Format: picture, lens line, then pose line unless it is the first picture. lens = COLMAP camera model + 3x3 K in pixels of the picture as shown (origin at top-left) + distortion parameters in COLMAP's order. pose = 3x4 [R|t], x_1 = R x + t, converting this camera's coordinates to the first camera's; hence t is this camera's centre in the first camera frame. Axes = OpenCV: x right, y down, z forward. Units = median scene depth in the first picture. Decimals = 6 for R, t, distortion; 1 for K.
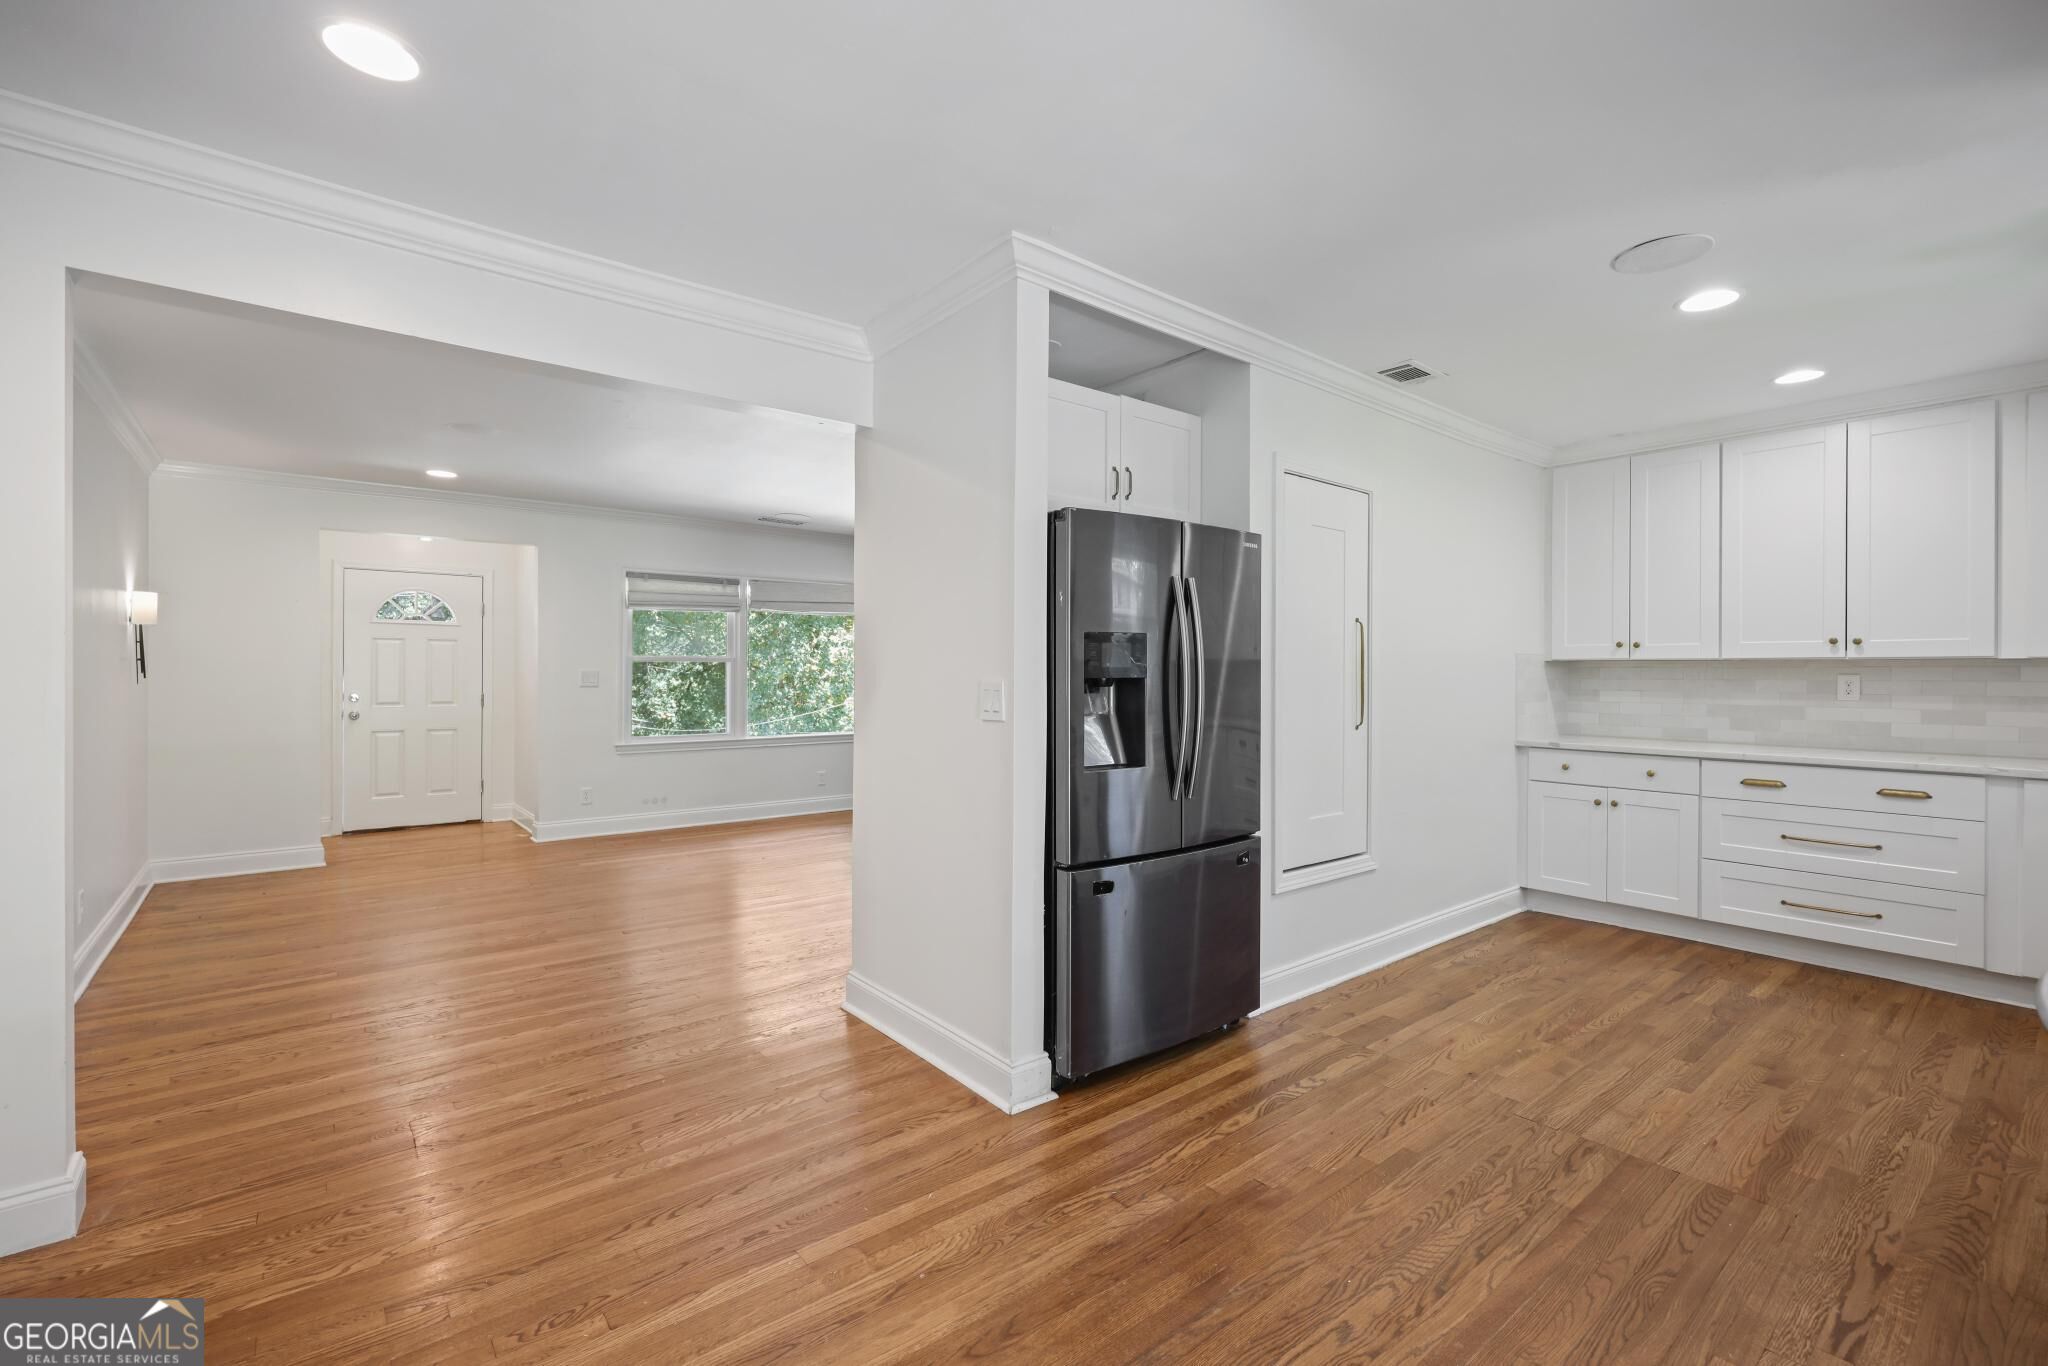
lens RADIAL K [[890.8, 0, 1025.6], [0, 890.8, 672.5], [0, 0, 1]] dist [-0.001194, 0.000535]
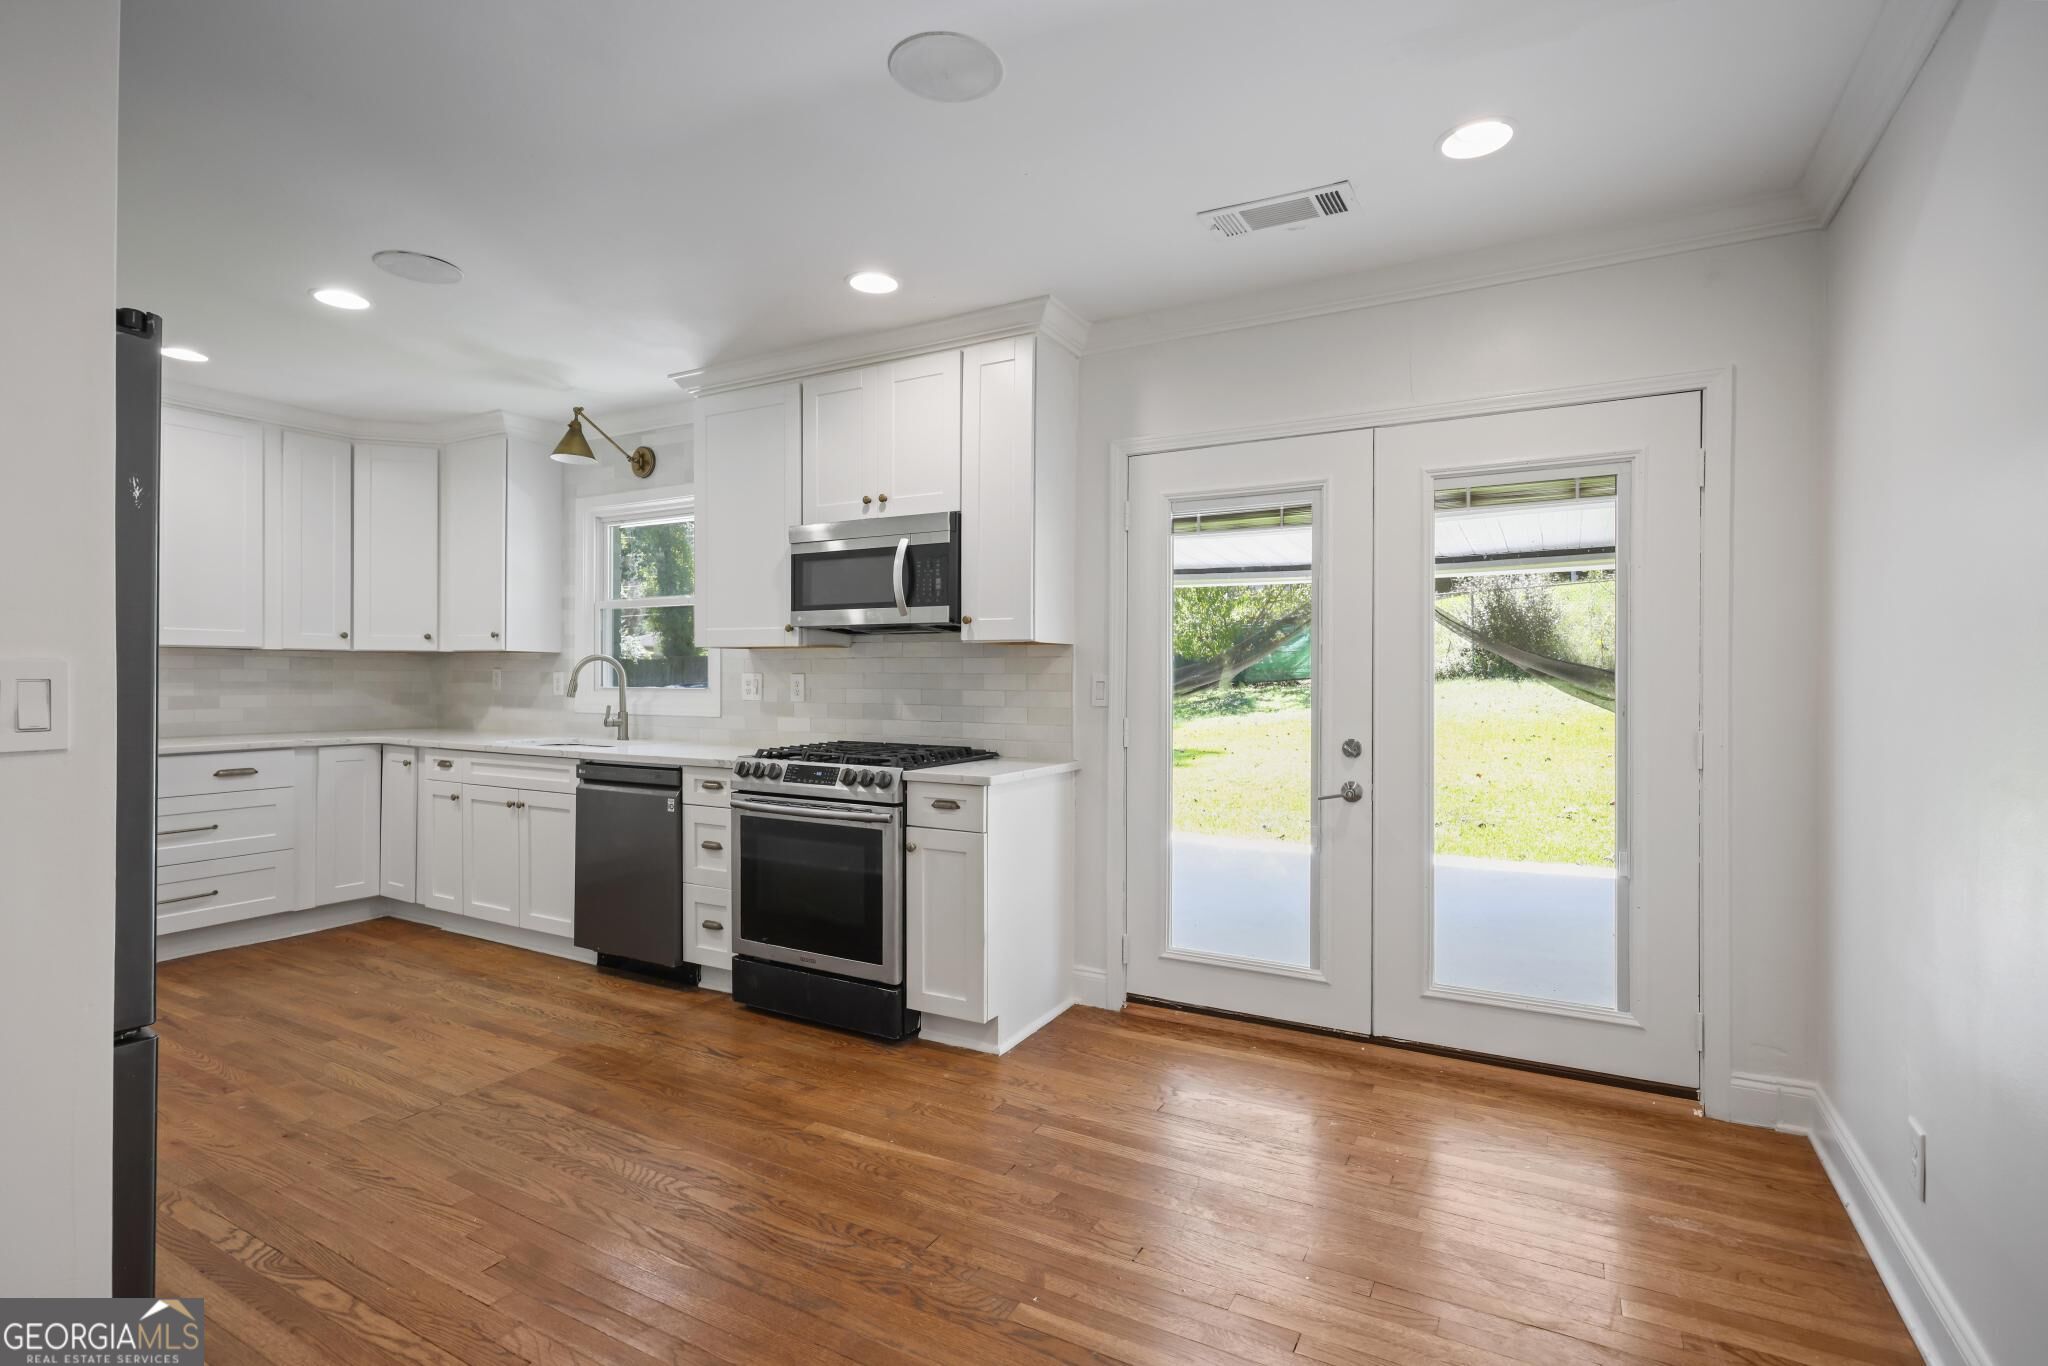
lens RADIAL K [[990.4, 0, 1029.0], [0, 990.4, 676.5], [0, 0, 1]] dist [0.003259, 0.000297]
pose [[-0.378722, -0.004687, 0.925498, -0.648910], [-0.003370, 0.999988, 0.003685, 0.015814], [-0.925504, -0.001724, -0.378734, 0.741532]]
